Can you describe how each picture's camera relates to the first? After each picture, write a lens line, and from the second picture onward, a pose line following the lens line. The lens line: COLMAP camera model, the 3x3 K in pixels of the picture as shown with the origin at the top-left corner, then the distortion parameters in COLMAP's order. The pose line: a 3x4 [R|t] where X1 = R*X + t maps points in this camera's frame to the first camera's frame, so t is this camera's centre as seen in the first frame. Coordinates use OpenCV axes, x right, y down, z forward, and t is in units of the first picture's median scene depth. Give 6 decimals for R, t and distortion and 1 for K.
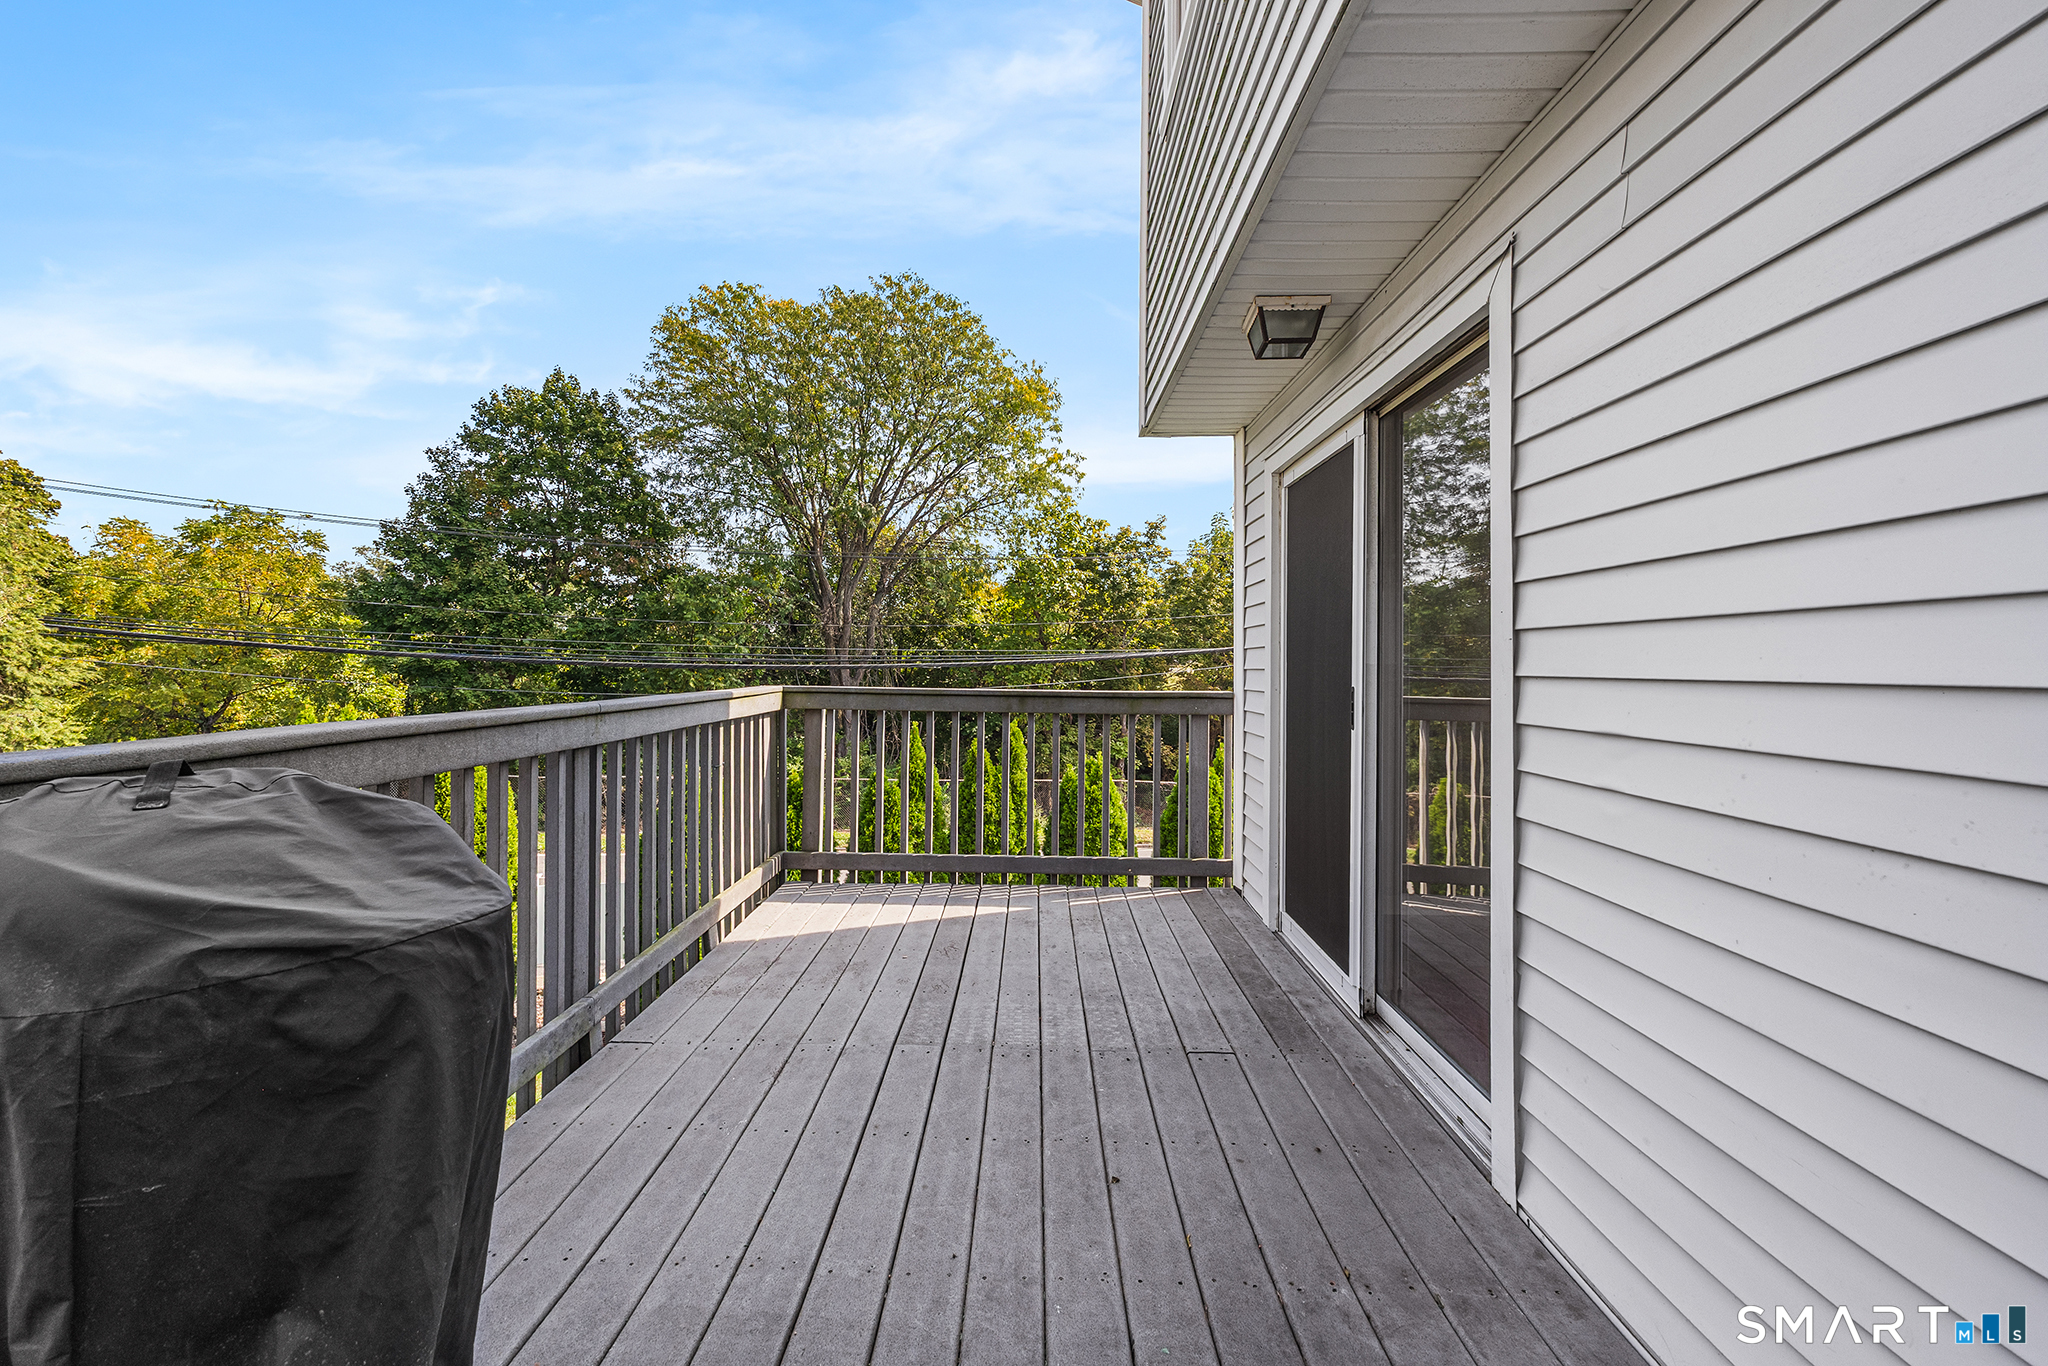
lens RADIAL K [[818.0, 0, 1027.4], [0, 818.0, 664.3], [0, 0, 1]] dist [0.003216, 0.000148]
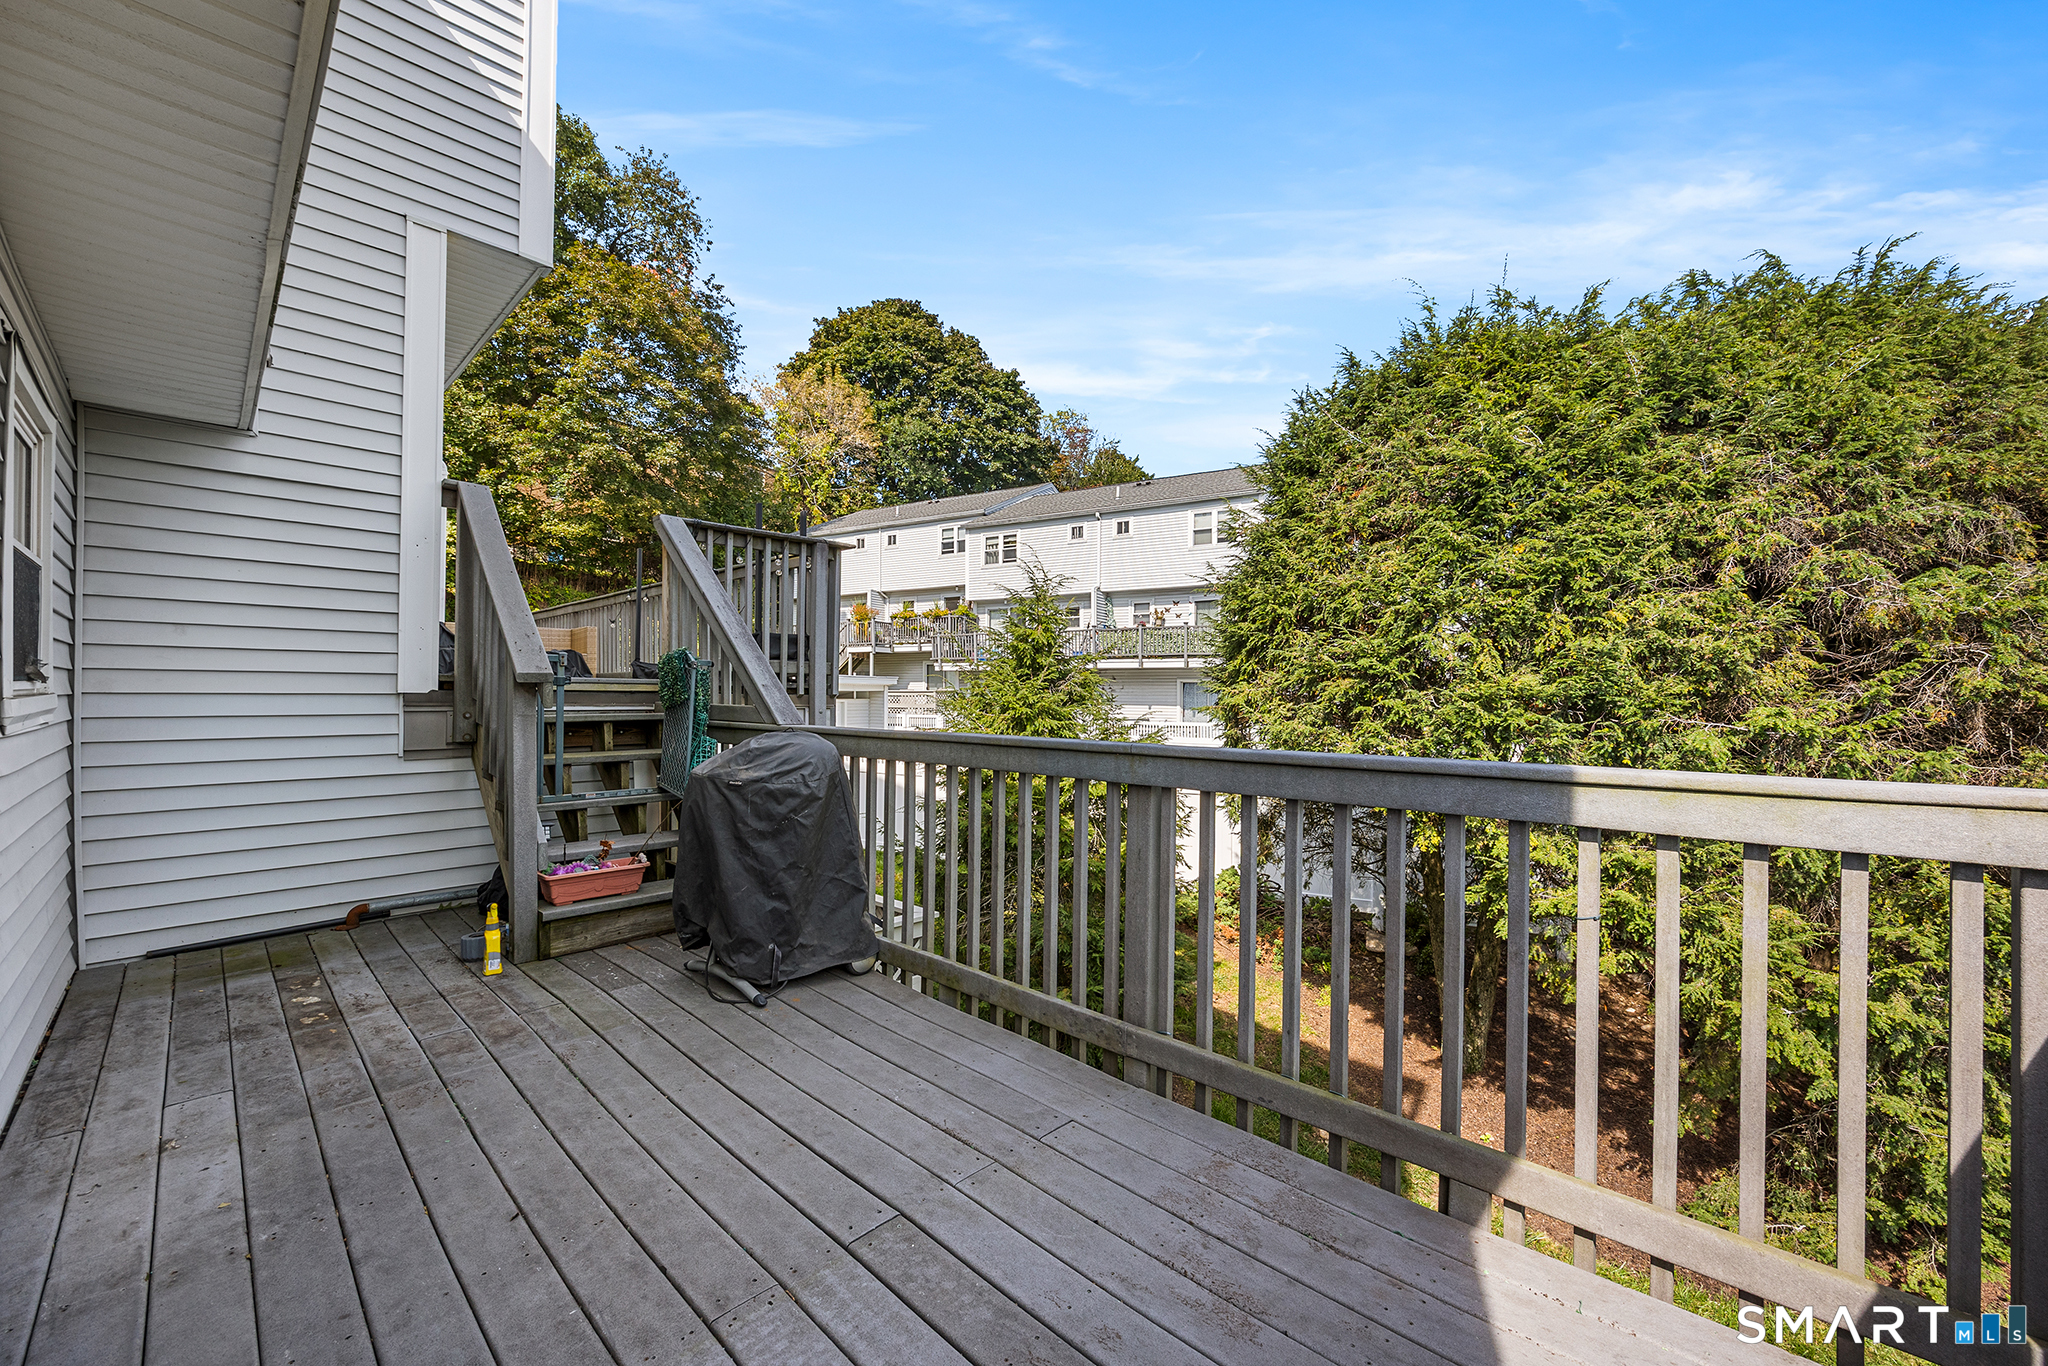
lens RADIAL K [[811.2, 0, 1028.2], [0, 811.2, 686.4], [0, 0, 1]] dist [-0.000547, -0.000082]
pose [[-0.679102, -0.015025, -0.733890, 0.337597], [-0.010511, 0.999887, -0.010744, -0.012541], [0.733969, 0.000418, -0.679183, 1.720796]]
